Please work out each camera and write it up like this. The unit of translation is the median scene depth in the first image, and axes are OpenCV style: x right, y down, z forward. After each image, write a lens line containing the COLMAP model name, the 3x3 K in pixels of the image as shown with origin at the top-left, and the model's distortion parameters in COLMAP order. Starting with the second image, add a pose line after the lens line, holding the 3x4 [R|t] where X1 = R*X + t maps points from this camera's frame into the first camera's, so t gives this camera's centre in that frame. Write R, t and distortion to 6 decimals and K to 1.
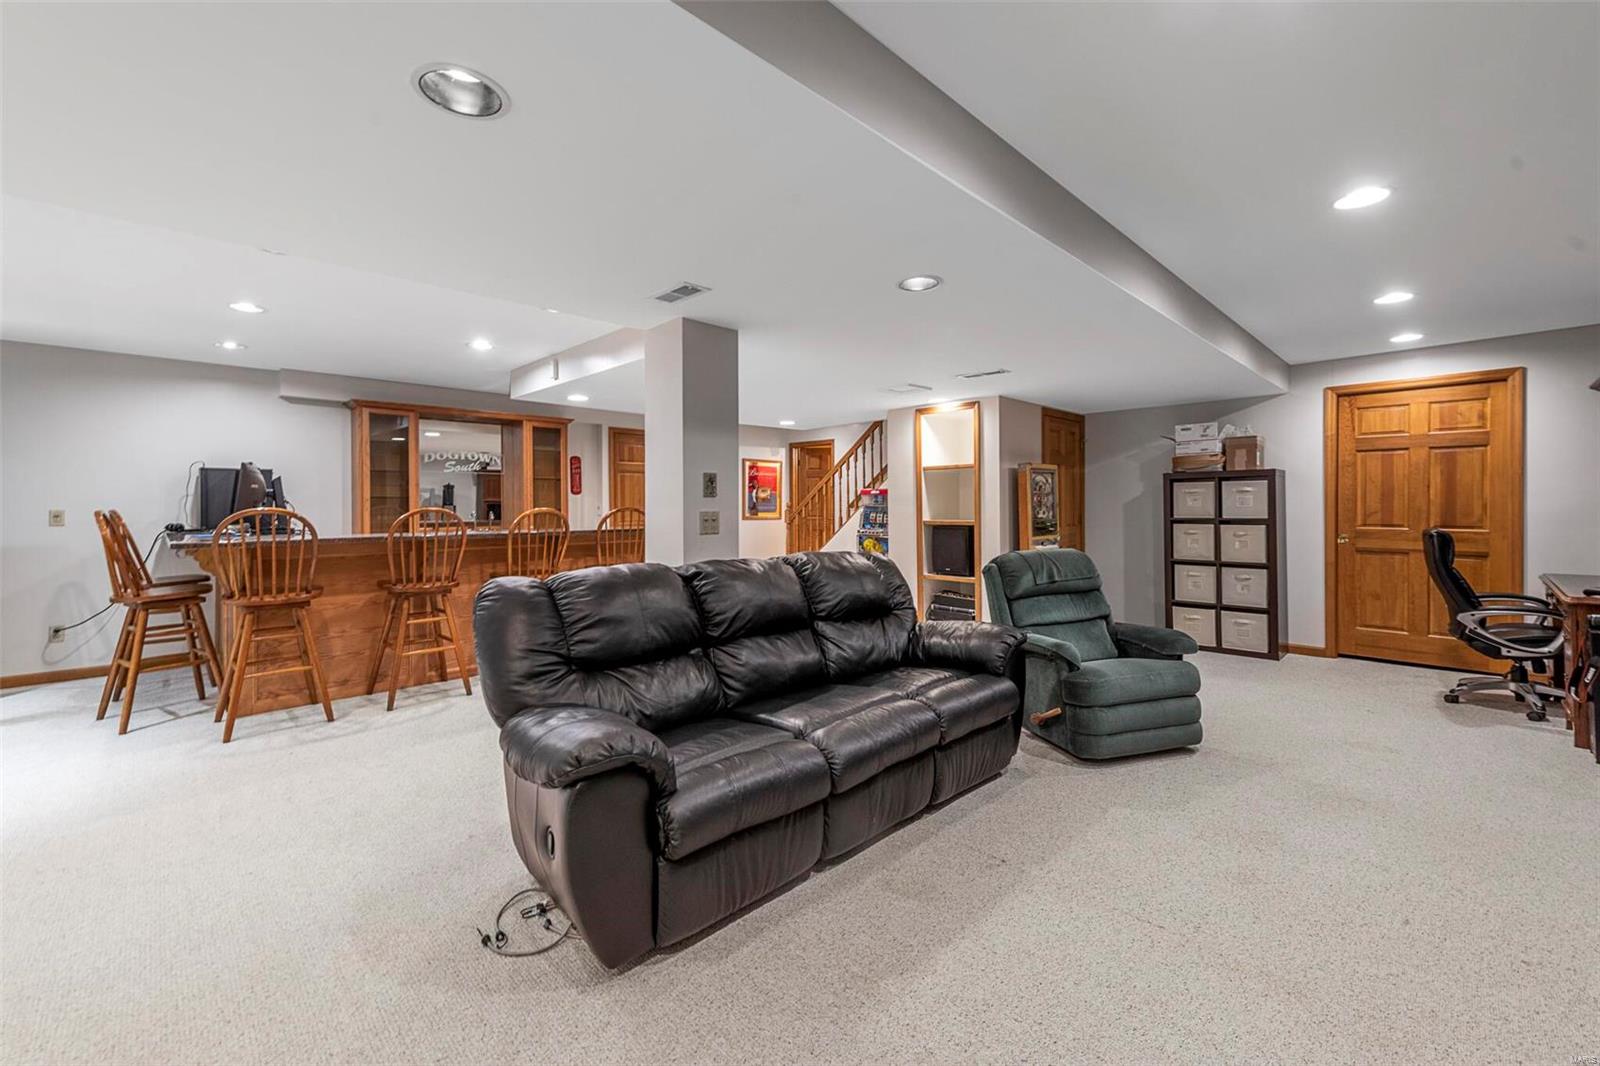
lens RADIAL K [[652.1, 0, 808.6], [0, 652.1, 512.9], [0, 0, 1]] dist [0.012744, -0.000597]
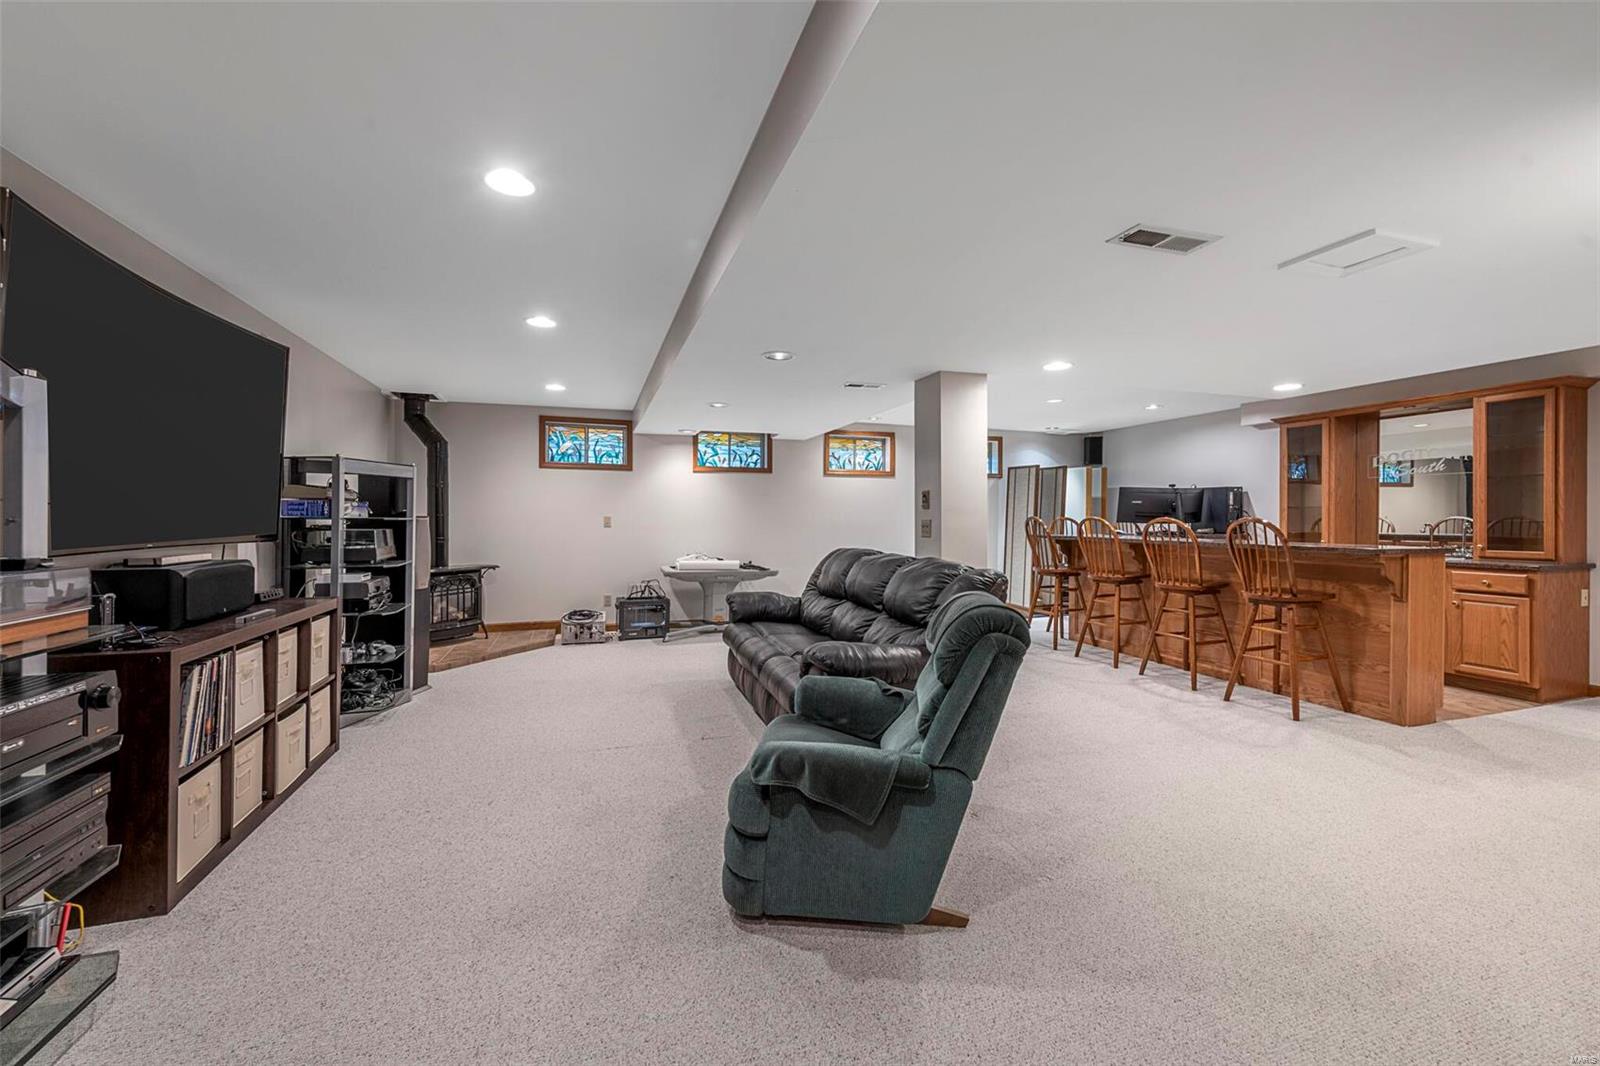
lens RADIAL K [[652.1, 0, 808.6], [0, 652.1, 512.9], [0, 0, 1]] dist [0.012744, -0.000597]
pose [[-0.440816, 0.001795, -0.897596, 1.135840], [-0.012577, 0.999887, 0.008176, -0.023772], [0.897509, 0.014893, -0.440744, 1.356619]]
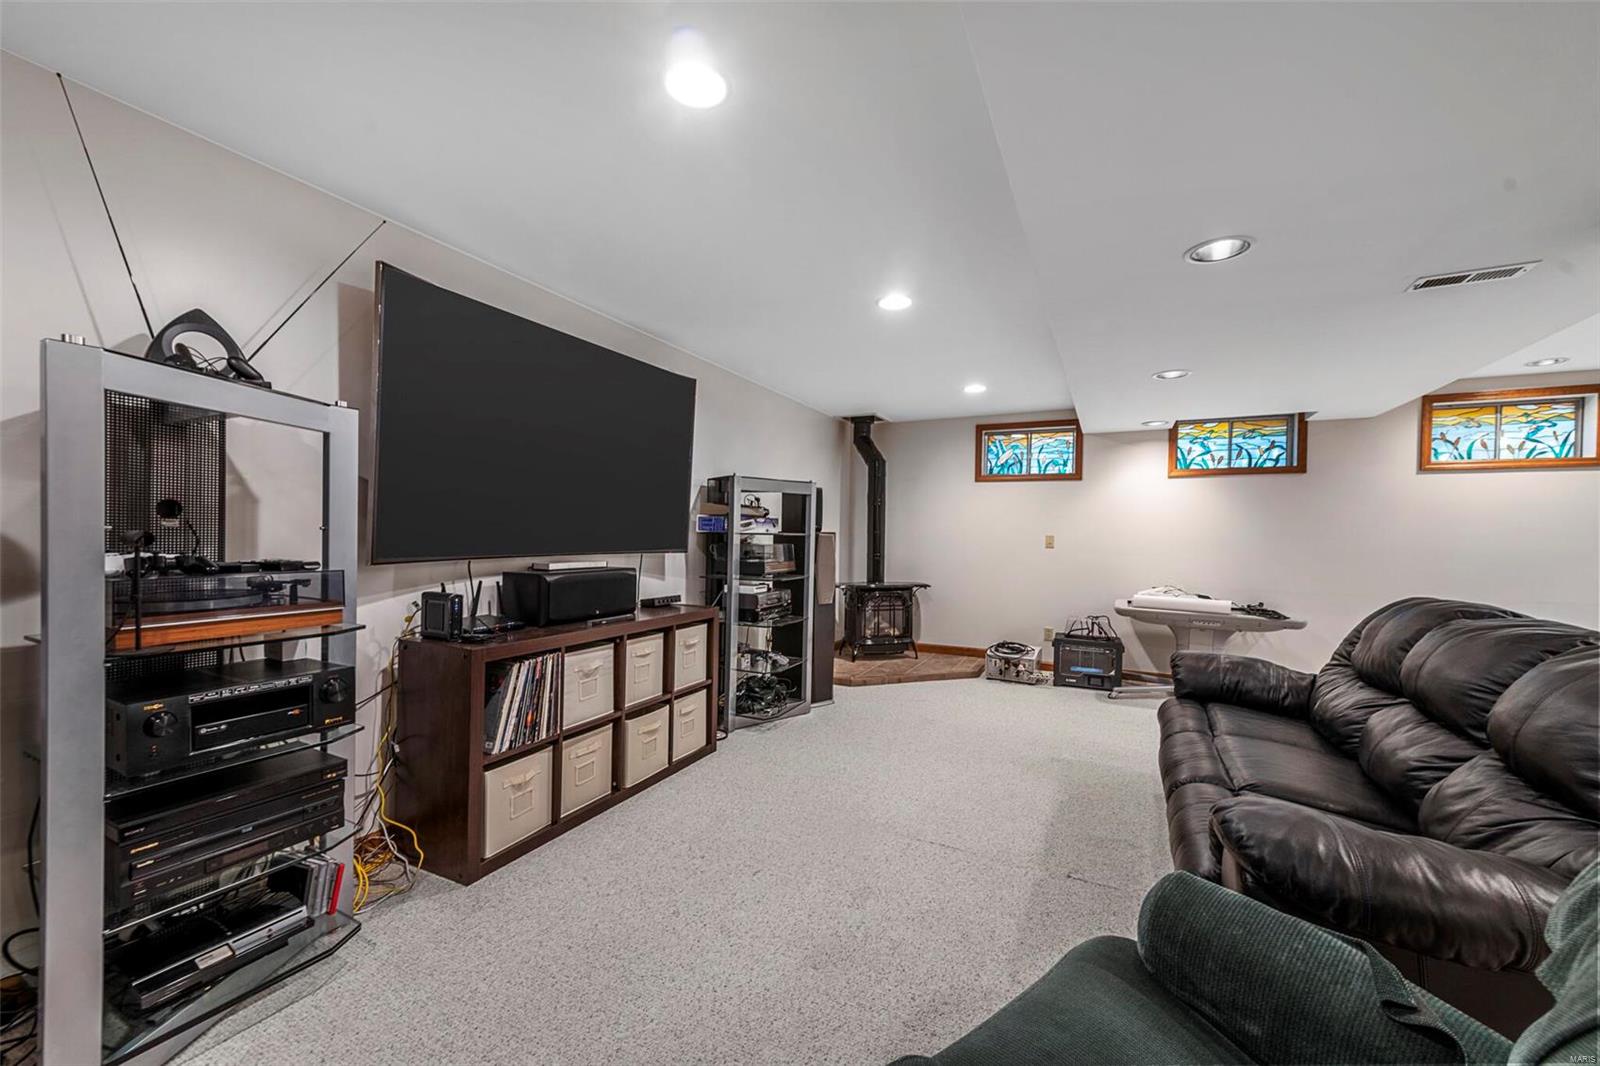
lens RADIAL K [[634.4, 0, 798.1], [0, 634.4, 535.1], [0, 0, 1]] dist [0.022356, -0.006603]
pose [[-0.949138, -0.003361, -0.314843, 0.723996], [-0.010786, 0.999703, 0.021844, -0.018011], [0.314676, 0.024129, -0.948892, 1.280140]]
